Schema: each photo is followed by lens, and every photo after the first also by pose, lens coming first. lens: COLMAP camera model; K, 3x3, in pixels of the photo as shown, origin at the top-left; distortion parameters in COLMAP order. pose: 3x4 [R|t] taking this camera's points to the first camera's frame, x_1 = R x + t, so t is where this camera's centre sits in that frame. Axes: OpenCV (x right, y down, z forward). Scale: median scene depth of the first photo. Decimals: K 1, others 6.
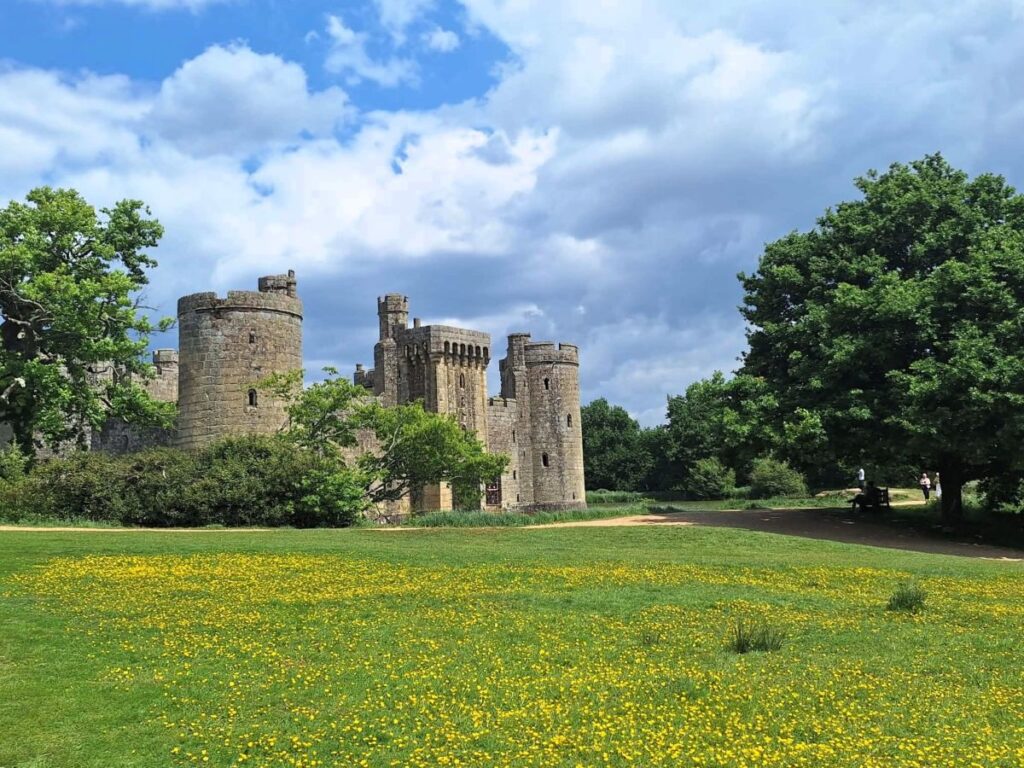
lens RADIAL K [[682.1, 0, 512.0], [0, 682.1, 384.0], [0, 0, 1]] dist [0.084830, -0.001435]
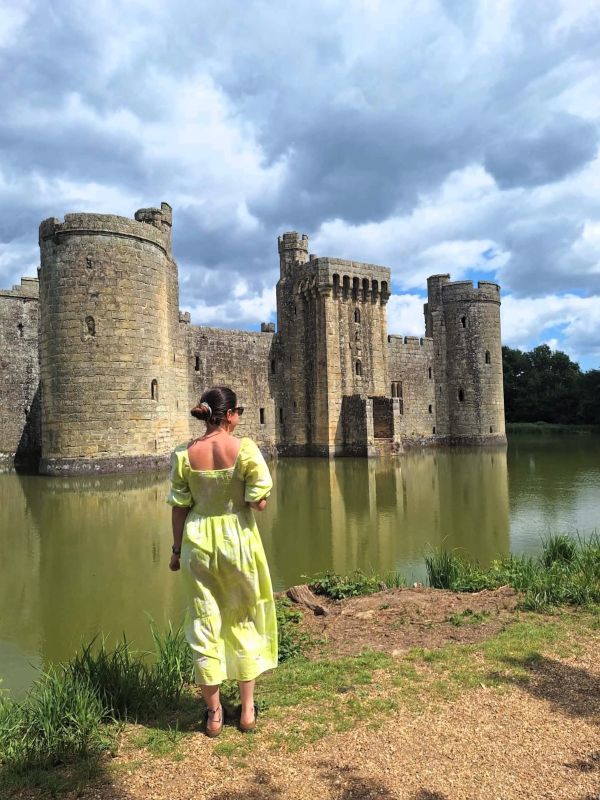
lens RADIAL K [[532.9, 0, 299.3], [0, 532.9, 390.9], [0, 0, 1]] dist [0.084830, -0.001435]
pose [[0.957784, 0.002330, -0.287480, 0.071036], [0.026702, 0.994924, 0.097023, 0.026914], [0.286247, -0.100603, 0.952860, 0.216356]]
